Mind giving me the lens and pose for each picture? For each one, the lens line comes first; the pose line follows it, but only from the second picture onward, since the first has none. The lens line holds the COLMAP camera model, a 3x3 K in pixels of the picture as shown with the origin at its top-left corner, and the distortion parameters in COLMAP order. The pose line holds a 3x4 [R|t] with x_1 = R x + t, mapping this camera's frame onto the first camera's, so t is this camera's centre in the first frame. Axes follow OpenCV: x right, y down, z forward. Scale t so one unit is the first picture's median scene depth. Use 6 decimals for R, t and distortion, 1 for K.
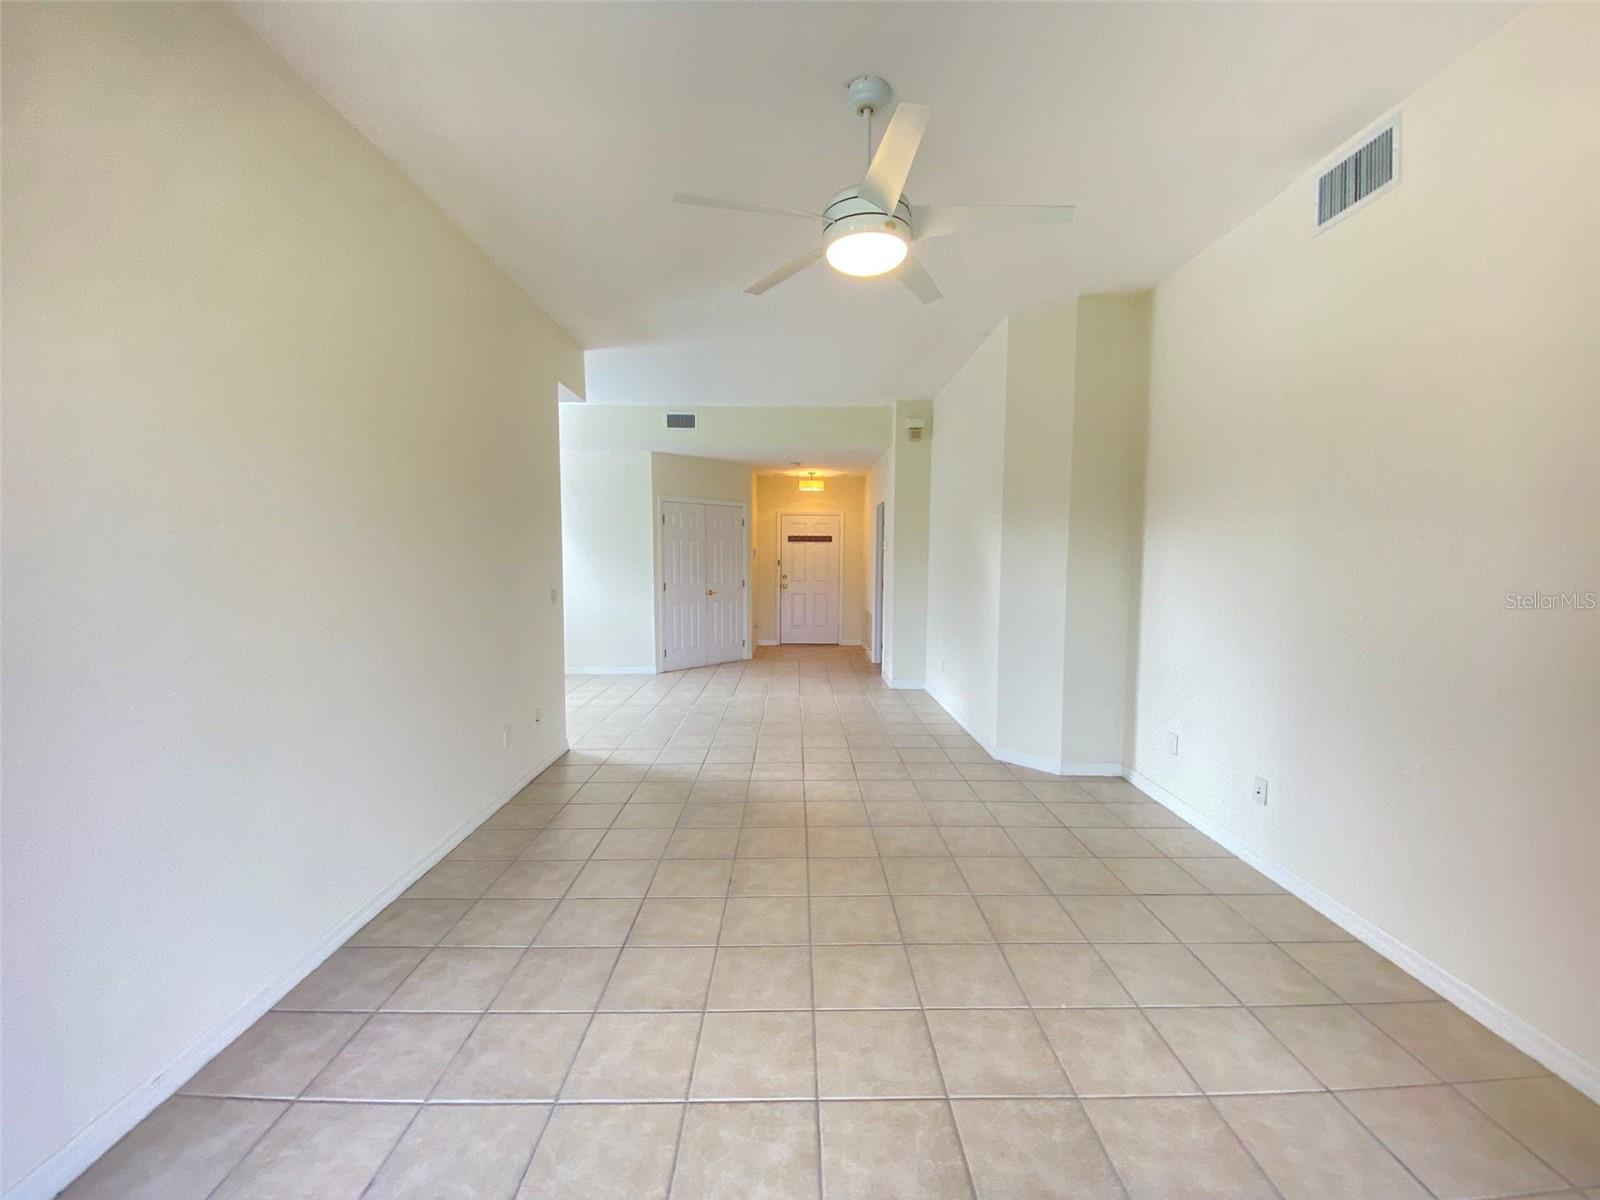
lens RADIAL K [[657.2, 0, 800.0], [0, 657.2, 600.0], [0, 0, 1]] dist [-0.023858, -0.000339]
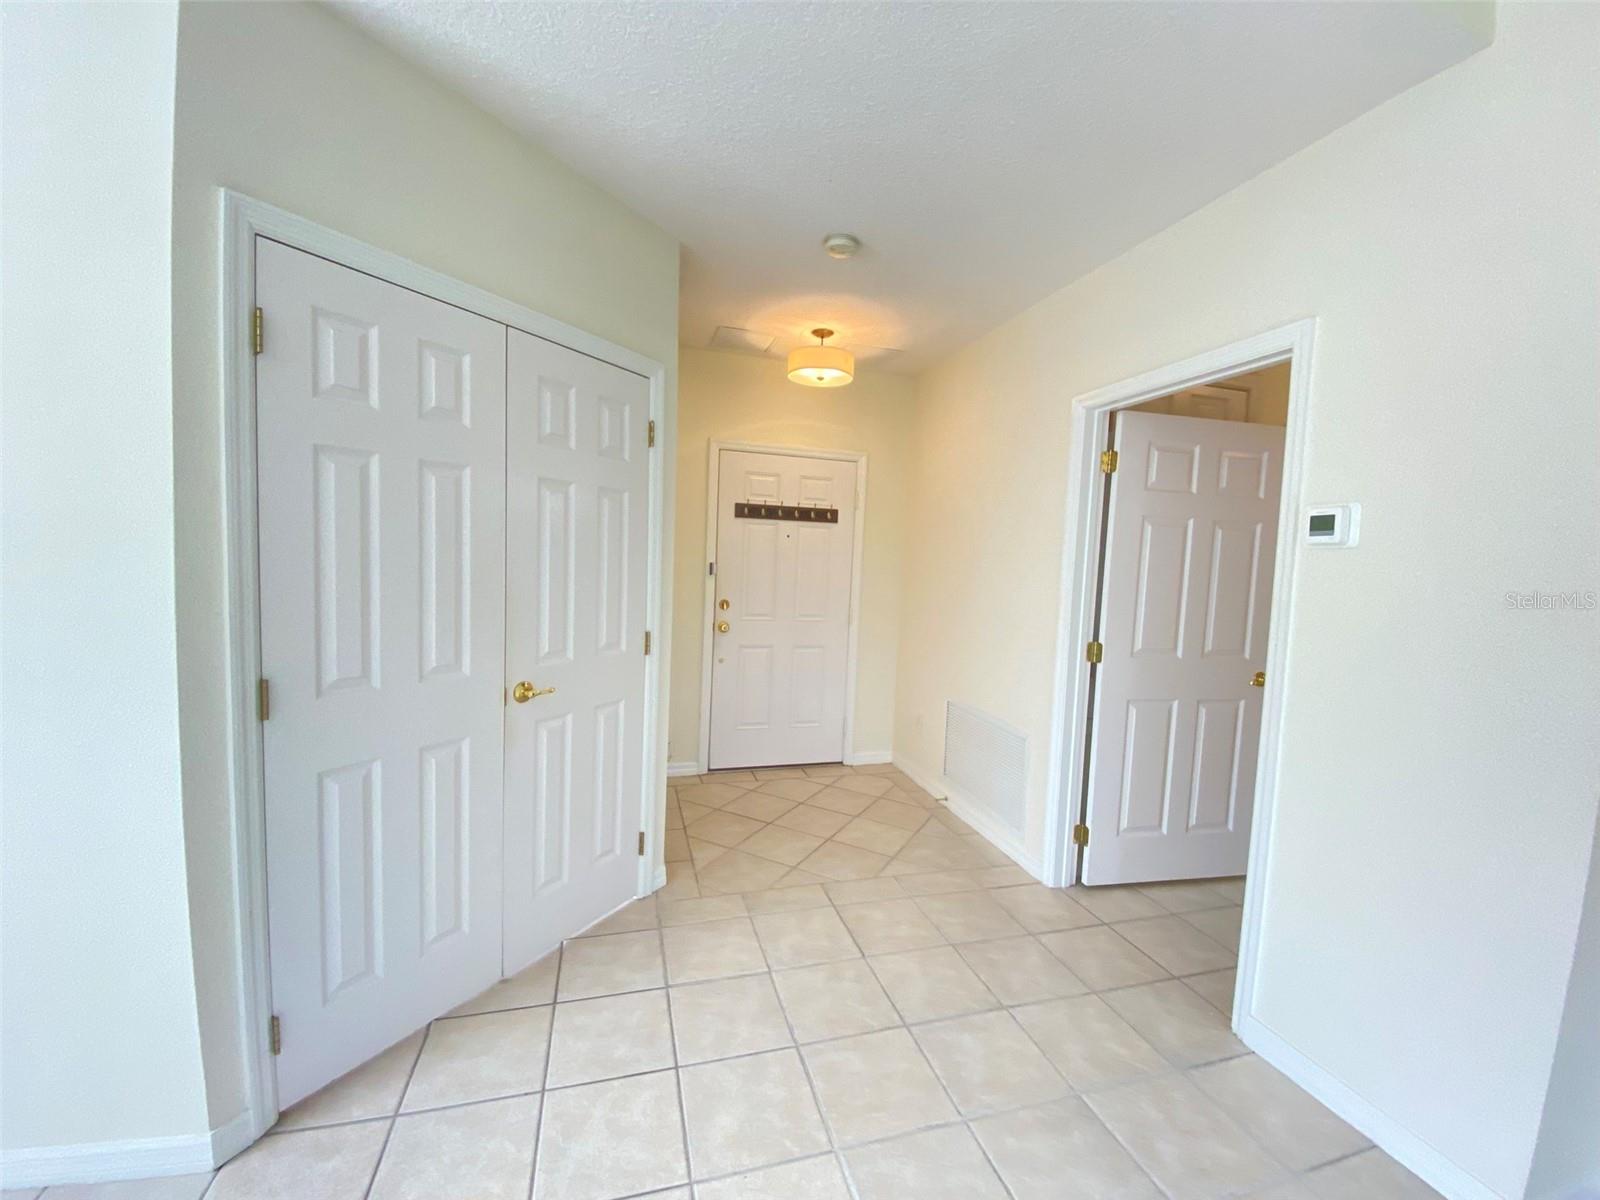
lens RADIAL K [[657.2, 0, 800.0], [0, 657.2, 600.0], [0, 0, 1]] dist [-0.023858, -0.000339]
pose [[0.966877, 0.017787, 0.254623, -0.081855], [-0.020498, 0.999758, 0.007996, -0.042705], [-0.254419, -0.012950, 0.967007, 0.608883]]
